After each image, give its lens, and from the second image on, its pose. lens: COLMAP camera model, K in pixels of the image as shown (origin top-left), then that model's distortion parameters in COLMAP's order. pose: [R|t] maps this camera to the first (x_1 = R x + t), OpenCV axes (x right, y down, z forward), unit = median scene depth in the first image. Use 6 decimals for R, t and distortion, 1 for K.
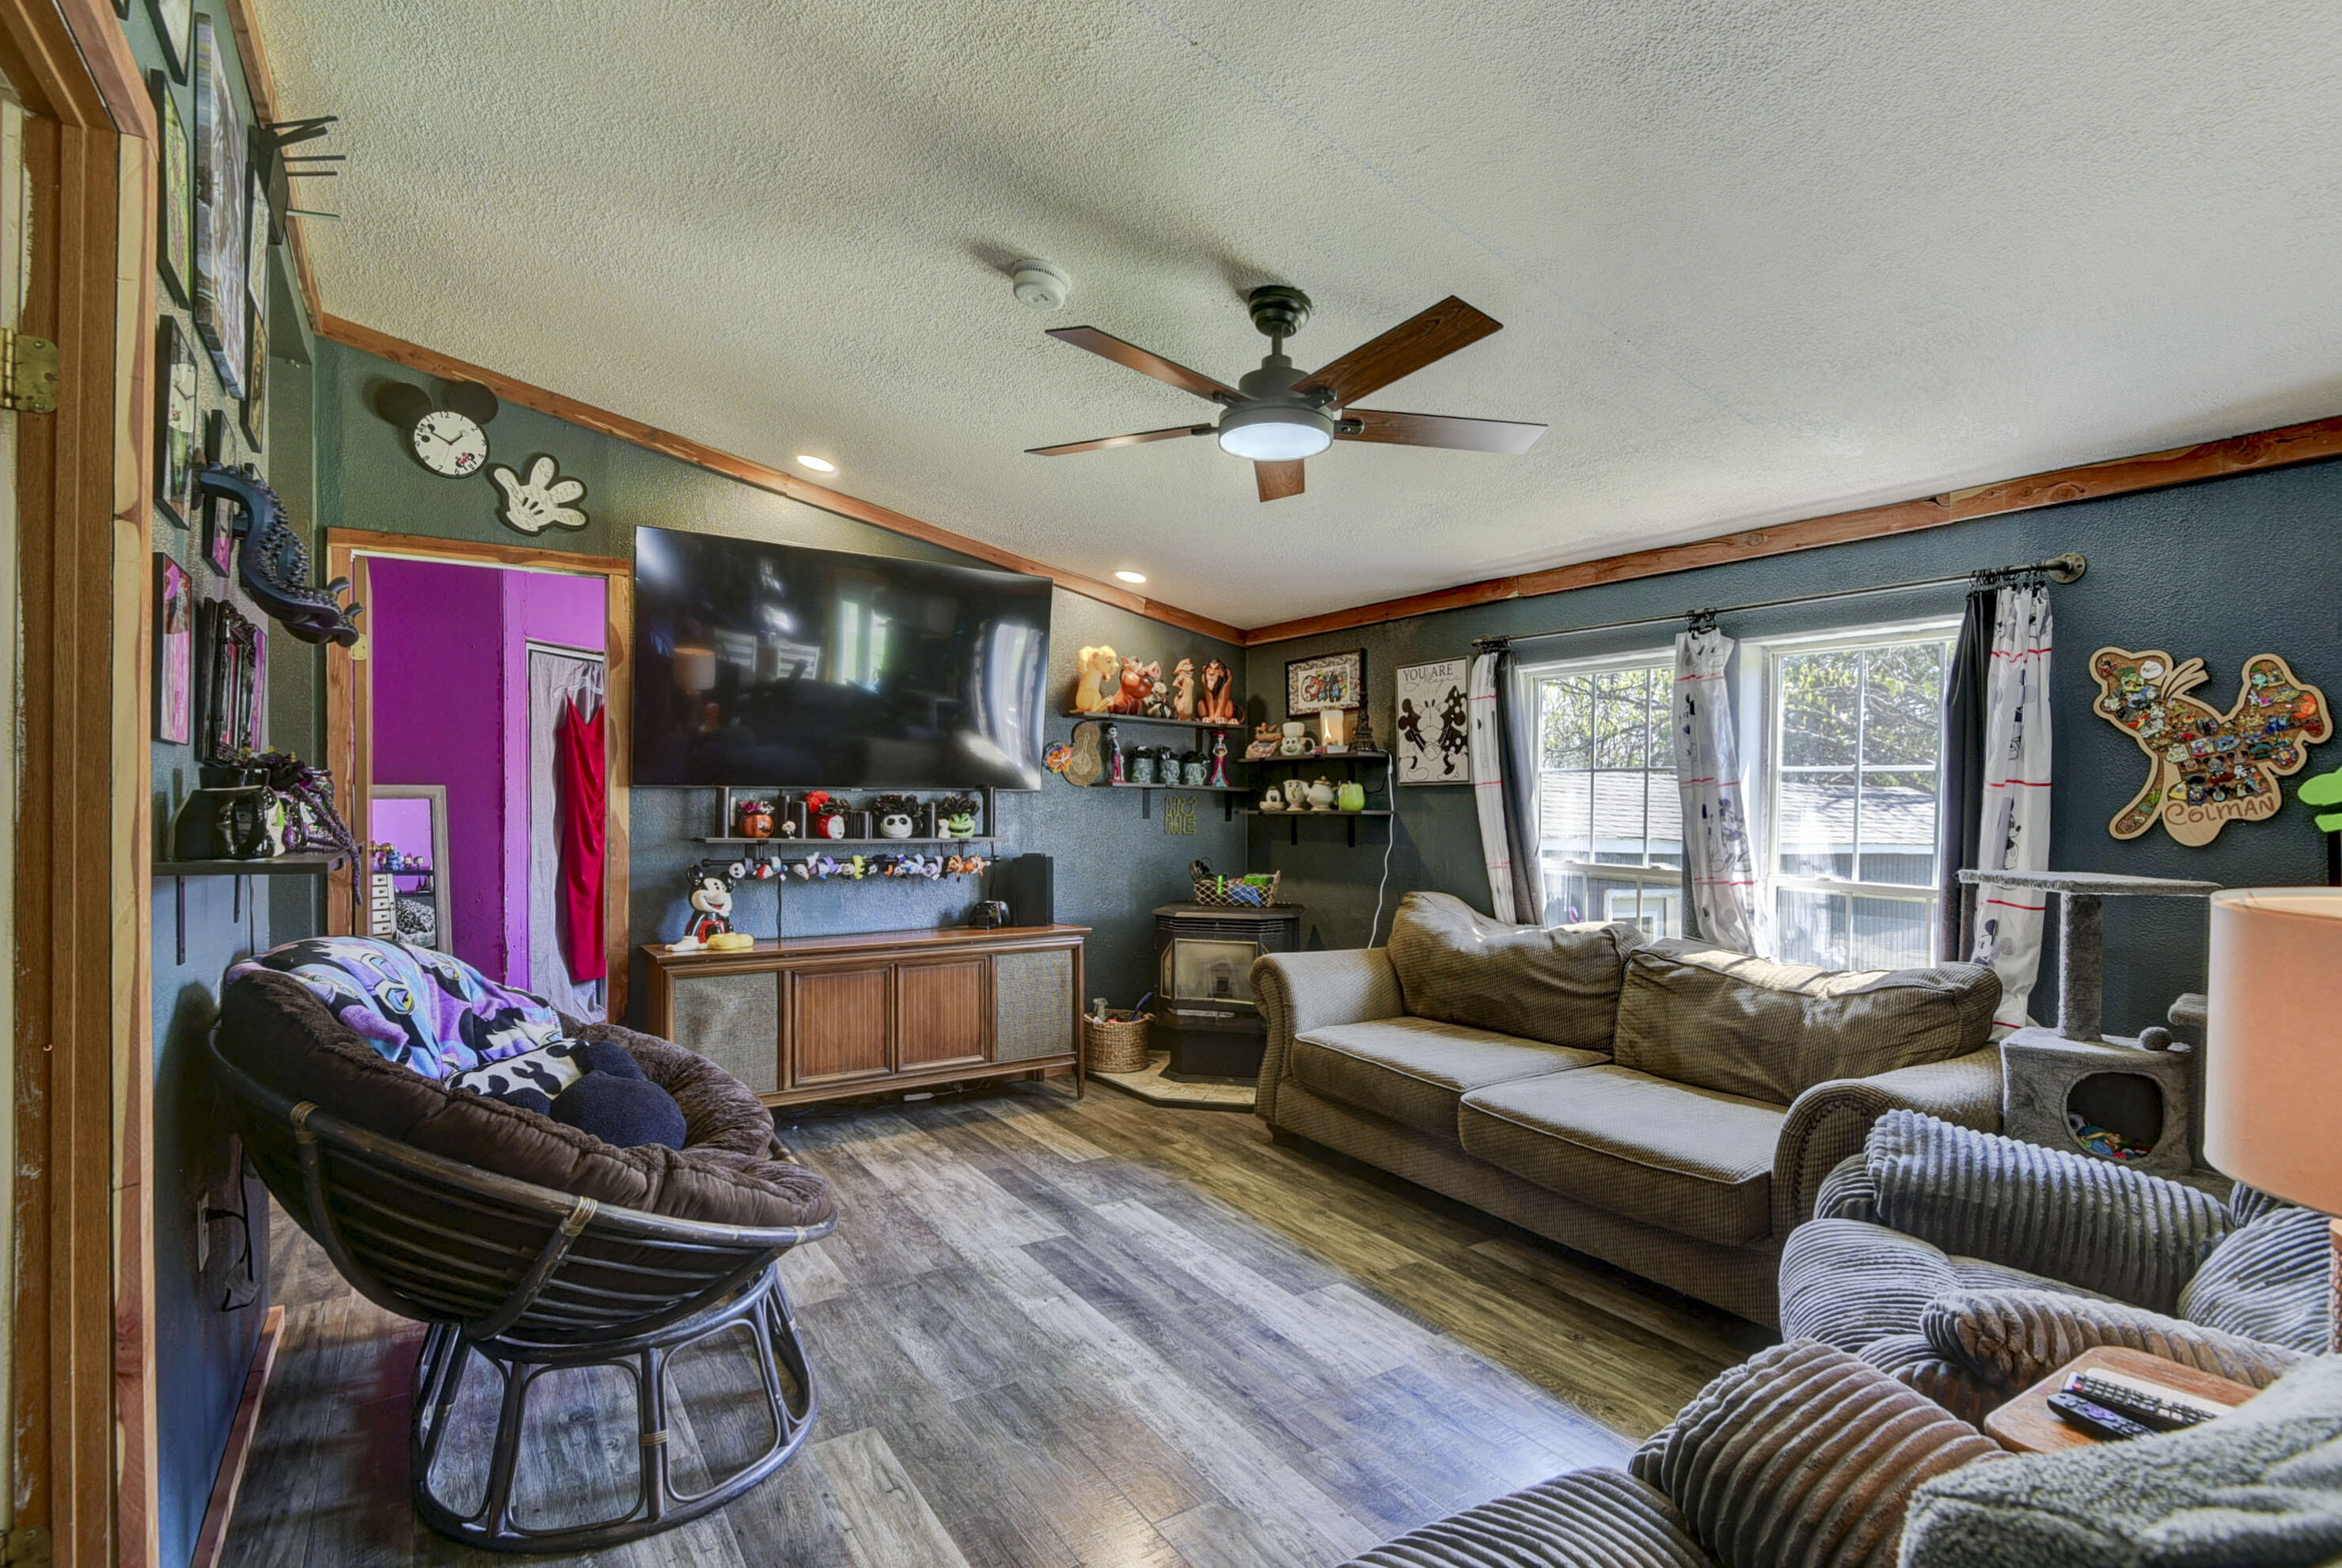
lens RADIAL K [[1109.6, 0, 1164.9], [0, 1109.6, 816.2], [0, 0, 1]] dist [-0.001867, -0.005184]
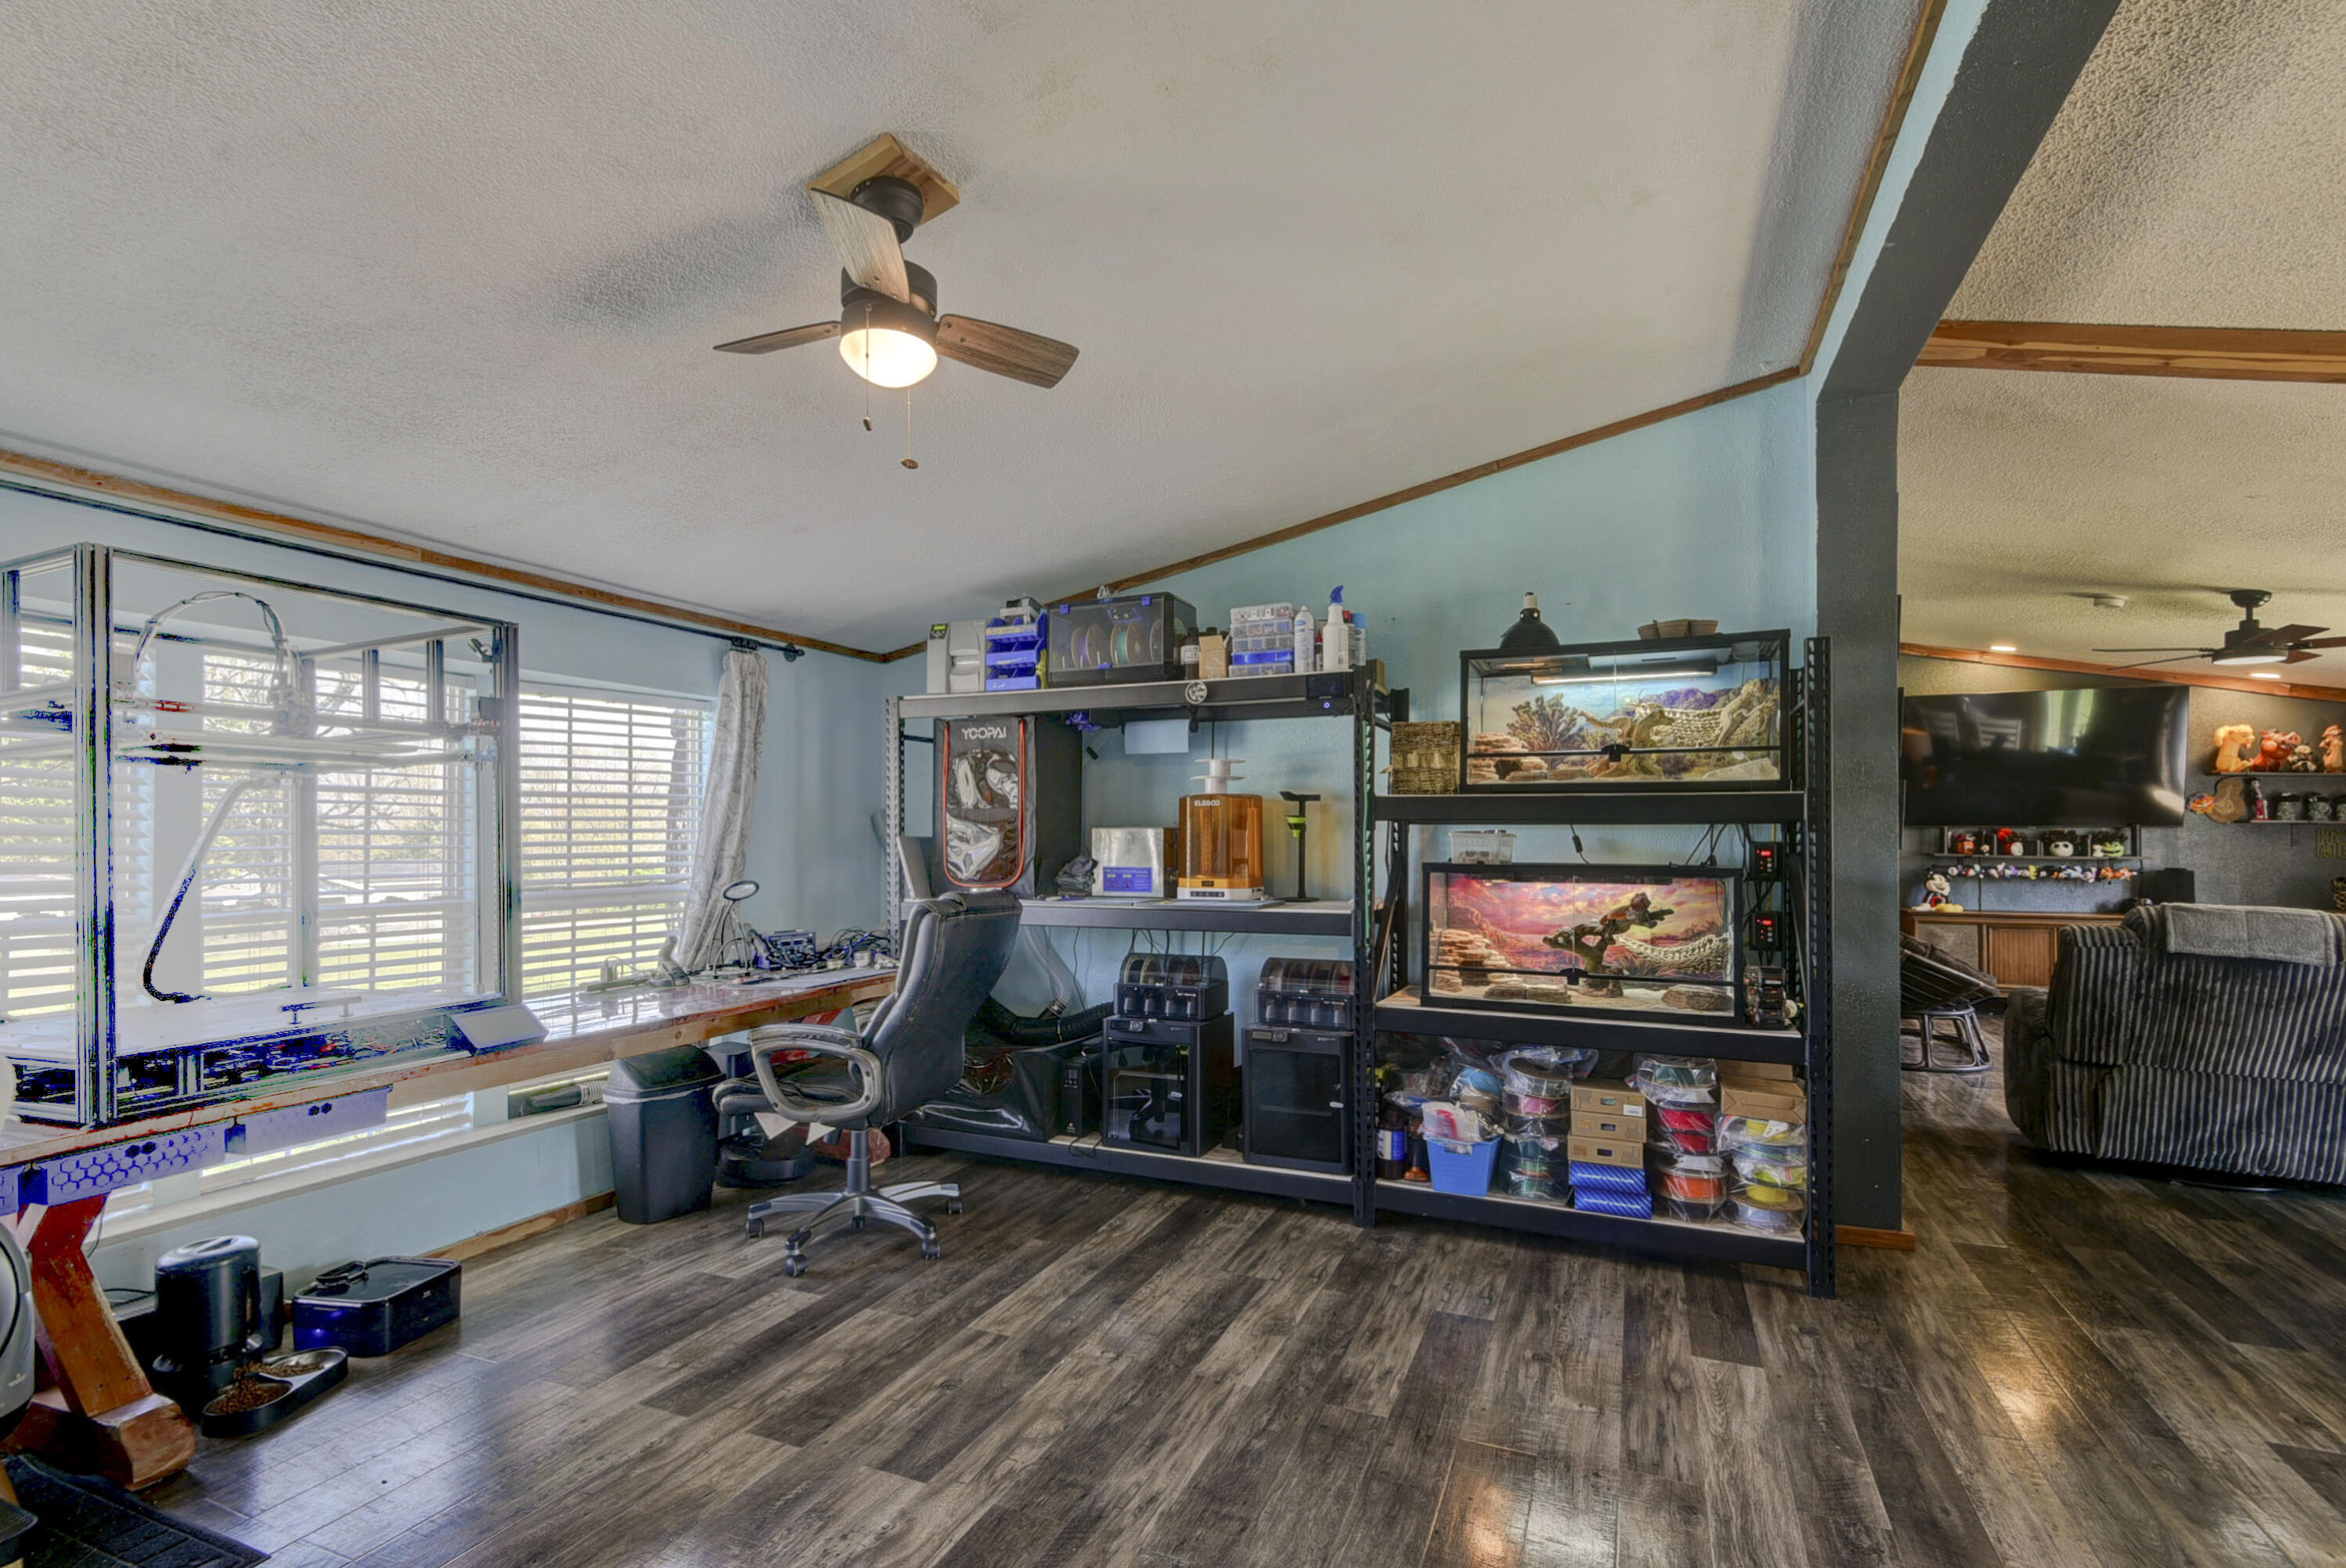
lens RADIAL K [[1111.3, 0, 1166.9], [0, 1111.3, 816.3], [0, 0, 1]] dist [-0.001867, -0.005184]
pose [[0.559870, -0.016341, -0.828420, 0.396498], [-0.009749, 0.999606, -0.026306, 0.017440], [0.828523, 0.022805, 0.559490, -1.074658]]
